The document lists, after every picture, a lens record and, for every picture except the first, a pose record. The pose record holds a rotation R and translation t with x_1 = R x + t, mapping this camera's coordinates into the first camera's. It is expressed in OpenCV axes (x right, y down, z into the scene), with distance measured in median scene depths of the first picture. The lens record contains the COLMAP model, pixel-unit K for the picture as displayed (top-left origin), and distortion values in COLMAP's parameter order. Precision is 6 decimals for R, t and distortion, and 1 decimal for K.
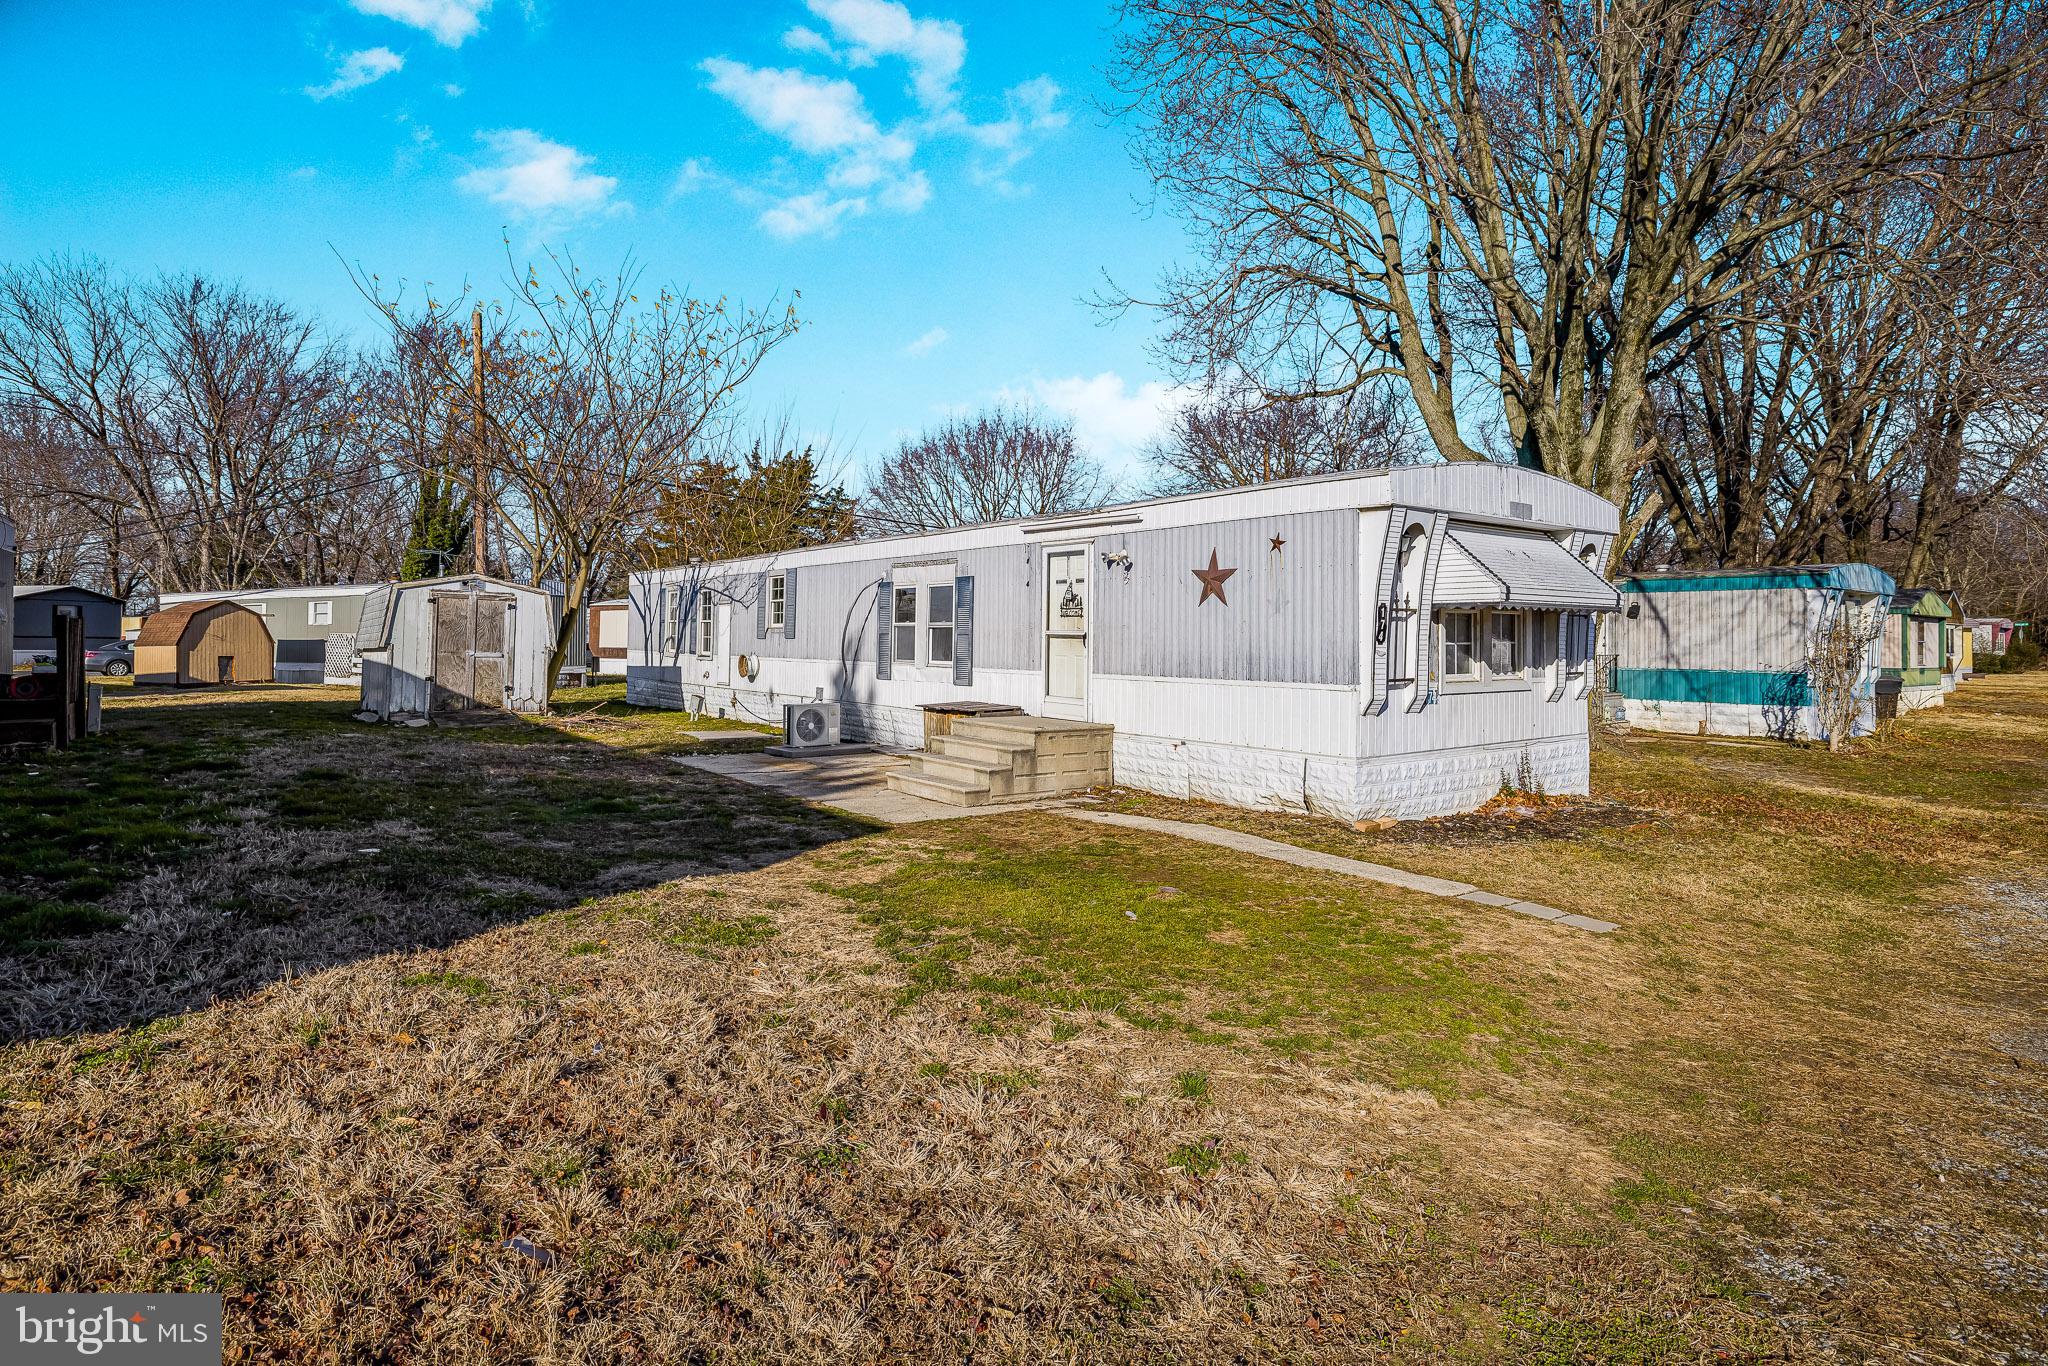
lens RADIAL K [[1110.6, 0, 1021.2], [0, 1110.6, 640.5], [0, 0, 1]] dist [-0.043433, 0.035410]
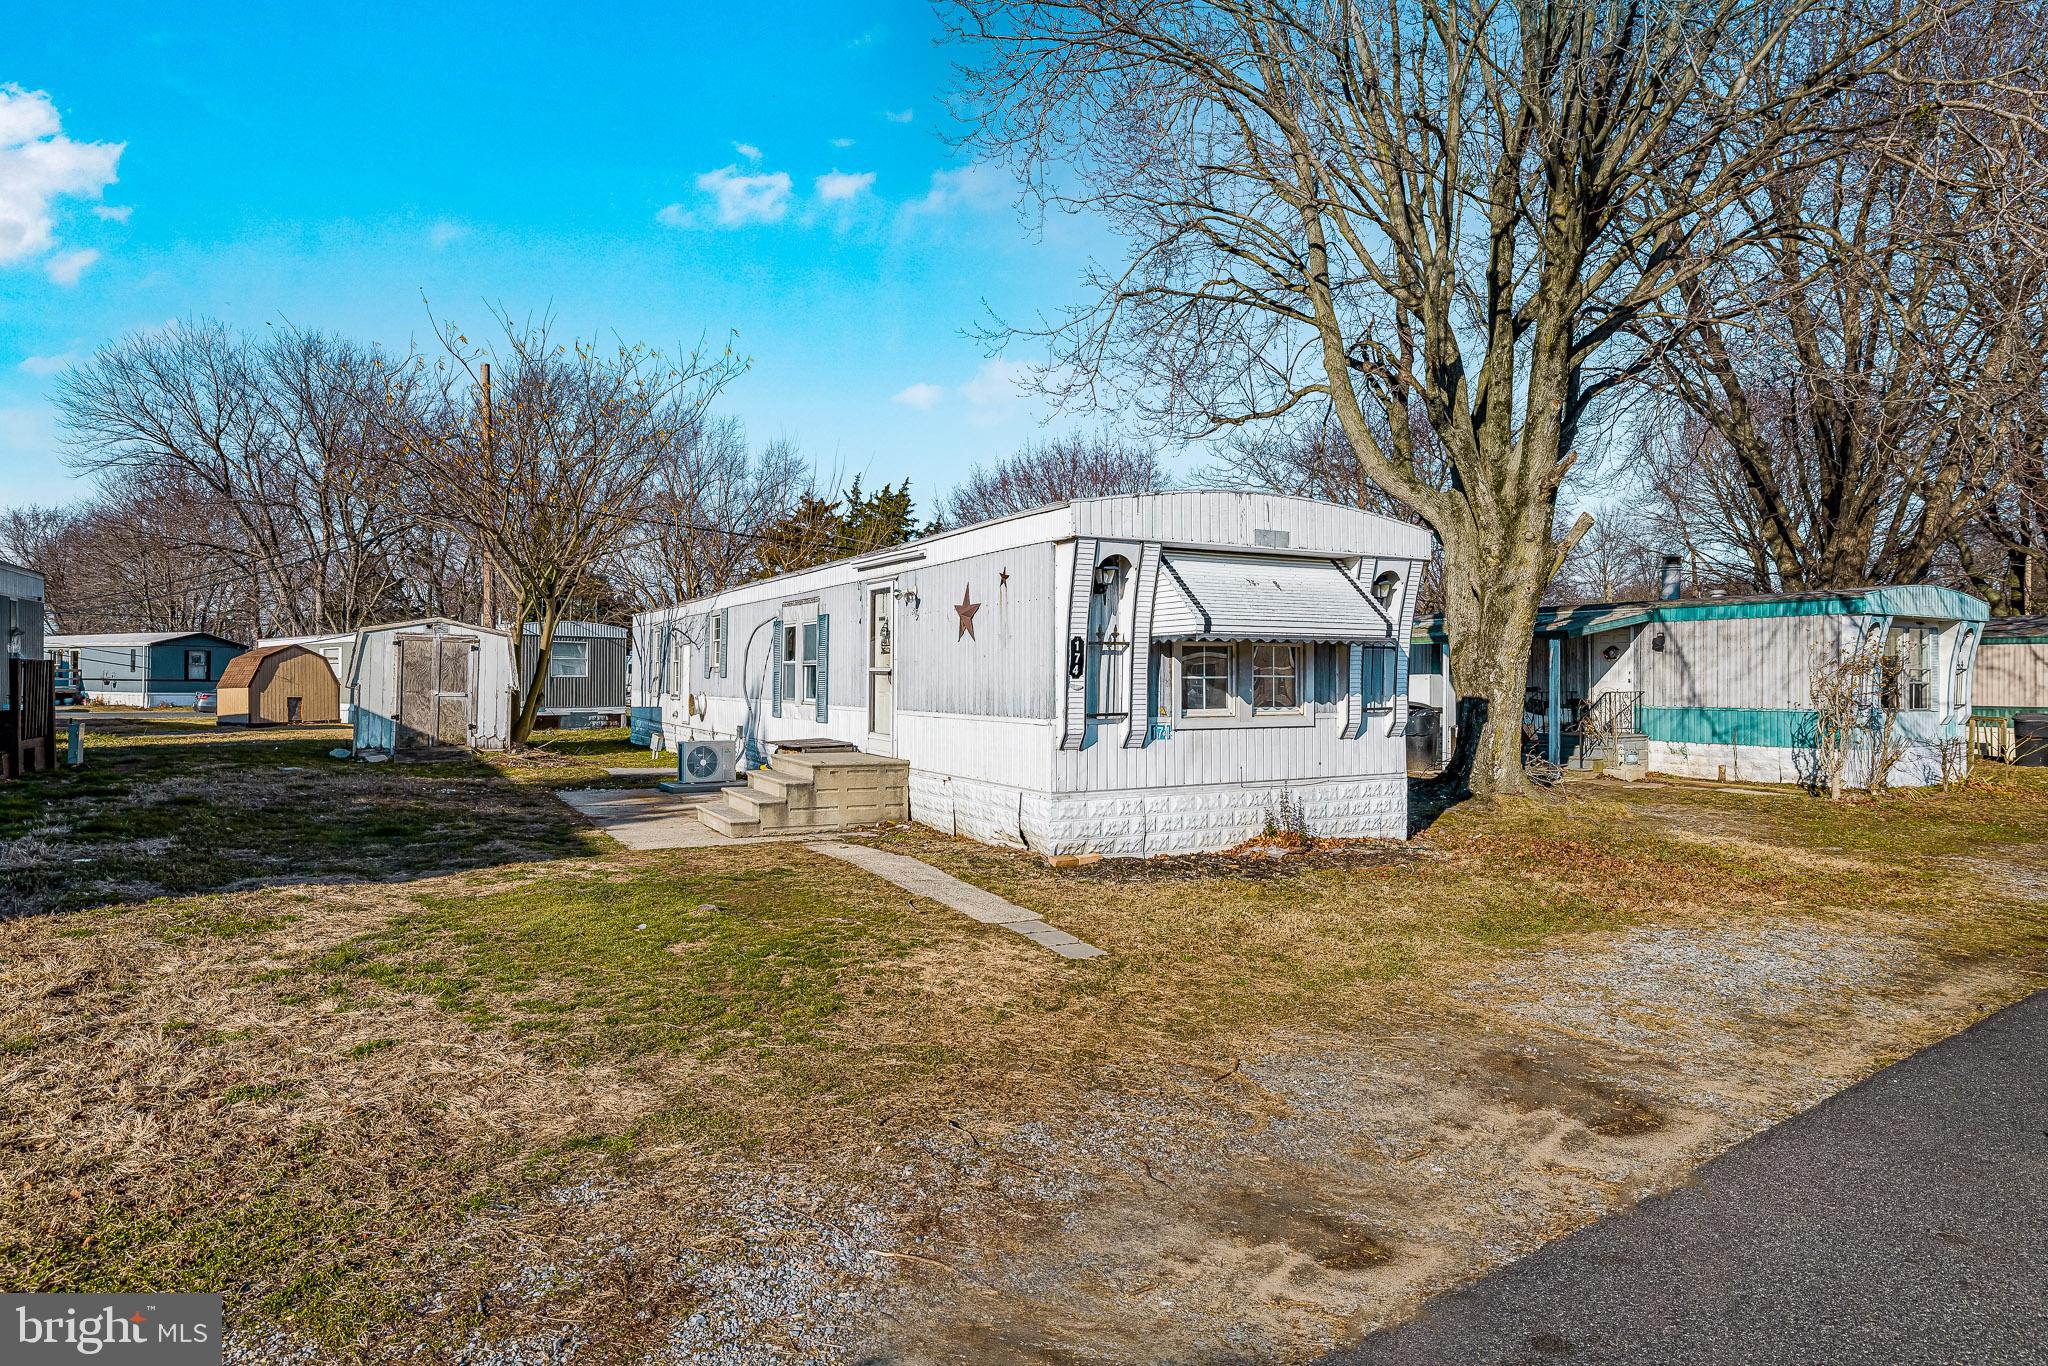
lens RADIAL K [[1188.2, 0, 1024.0], [0, 1188.2, 683.0], [0, 0, 1]] dist [-0.019080, 0.000021]
pose [[0.989252, -0.003862, -0.146173, 0.221094], [0.004039, 0.999991, 0.000917, 0.003405], [0.146168, -0.001497, 0.989259, -0.031066]]
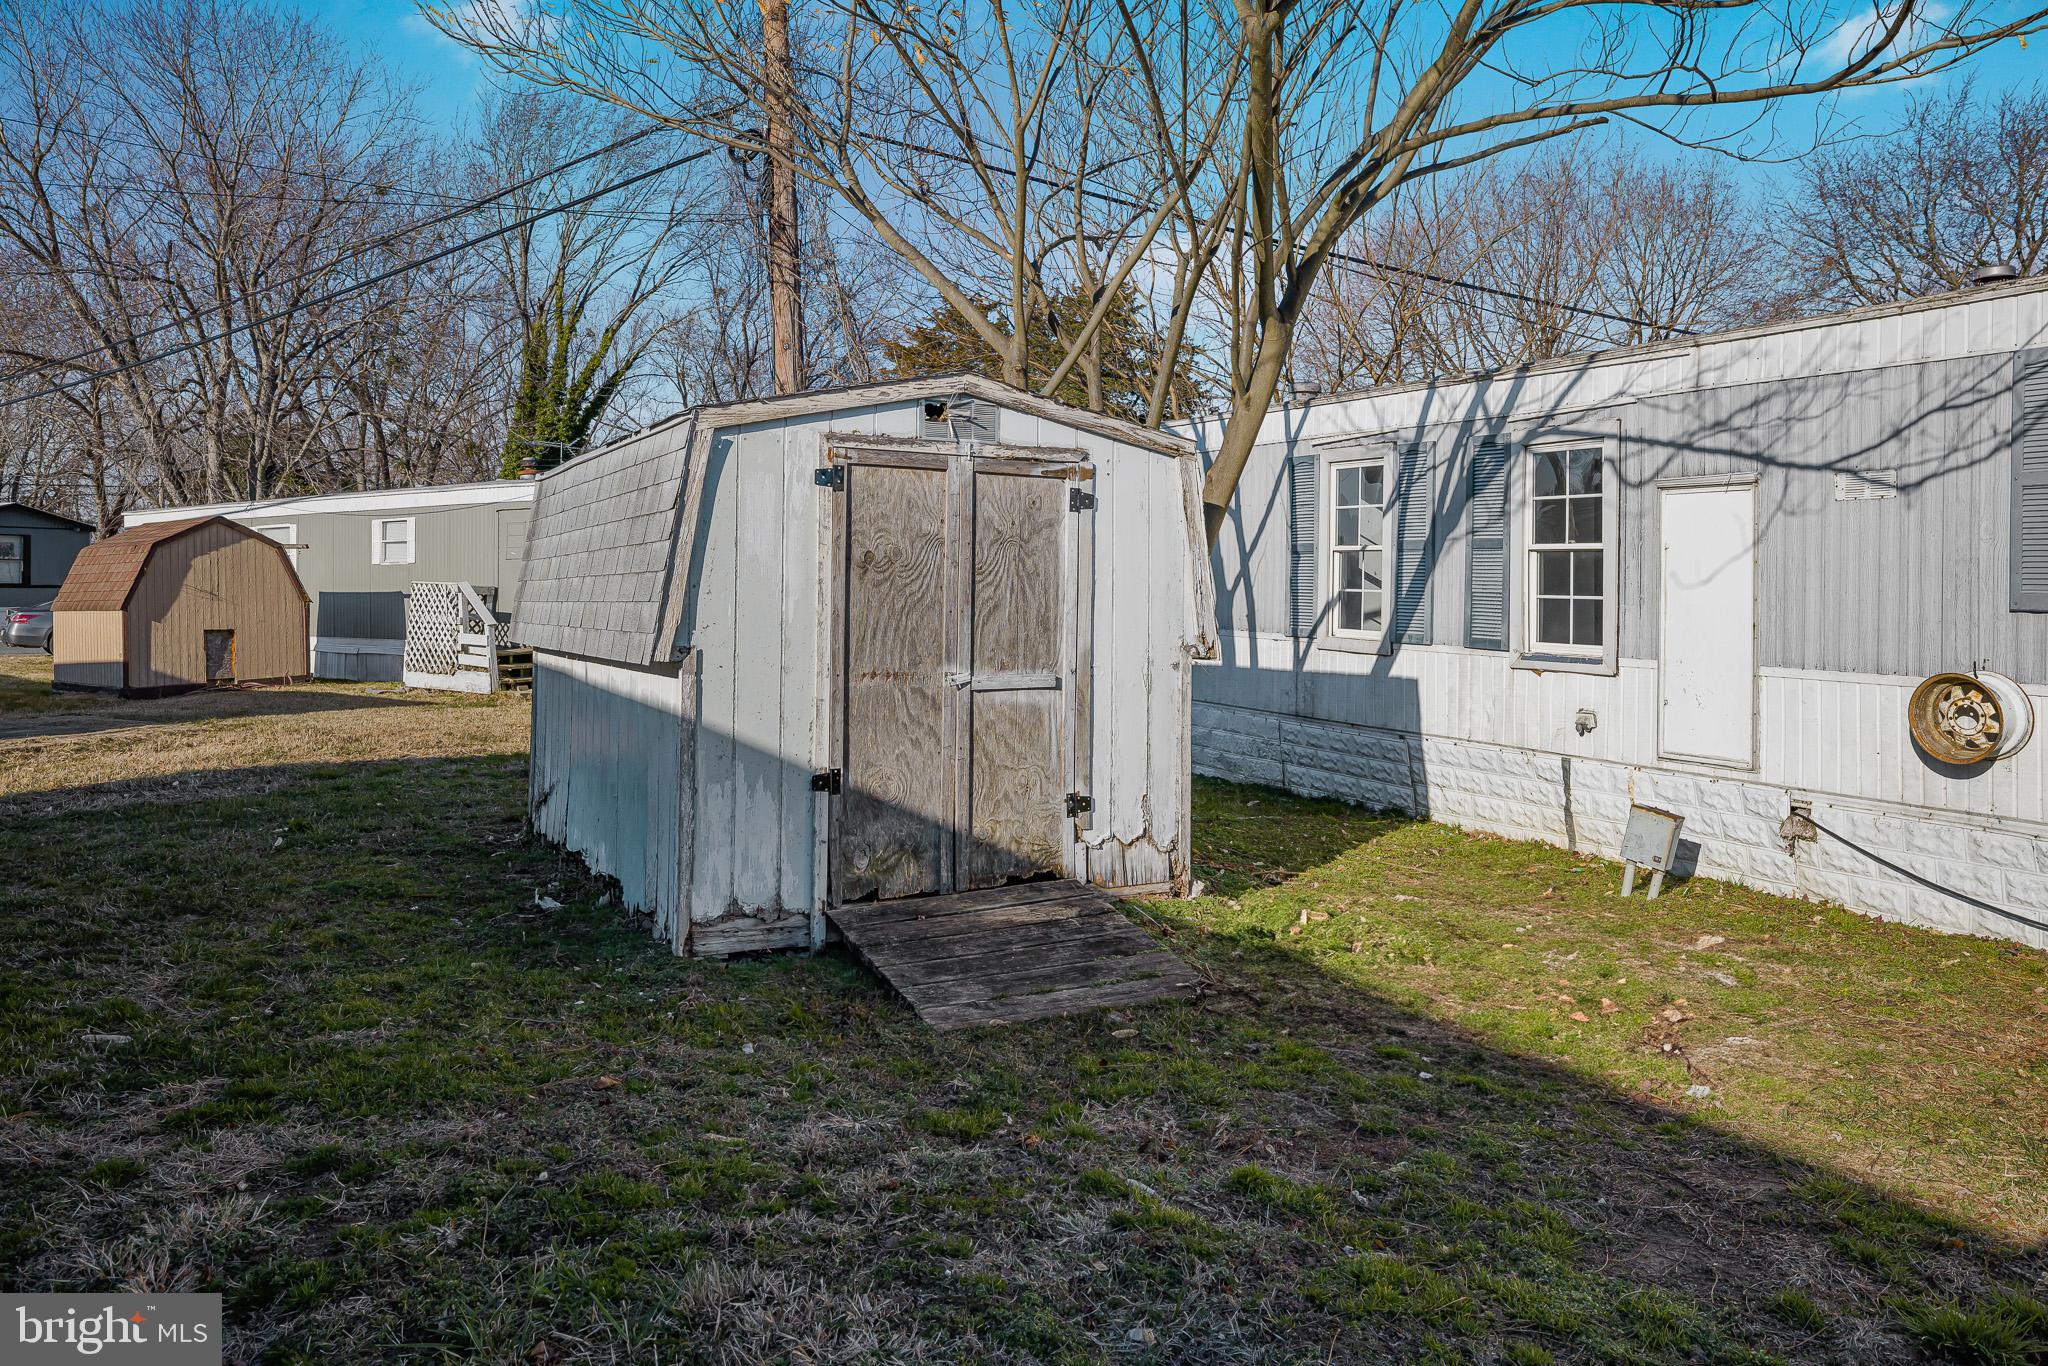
lens RADIAL K [[1485.3, 0, 1025.9], [0, 1485.3, 618.1], [0, 0, 1]] dist [0.004034, 0.005441]
pose [[0.987148, -0.005305, -0.159719, -0.431431], [0.010364, 0.999470, 0.030857, -0.013446], [0.159471, -0.032116, 0.986680, 0.658618]]
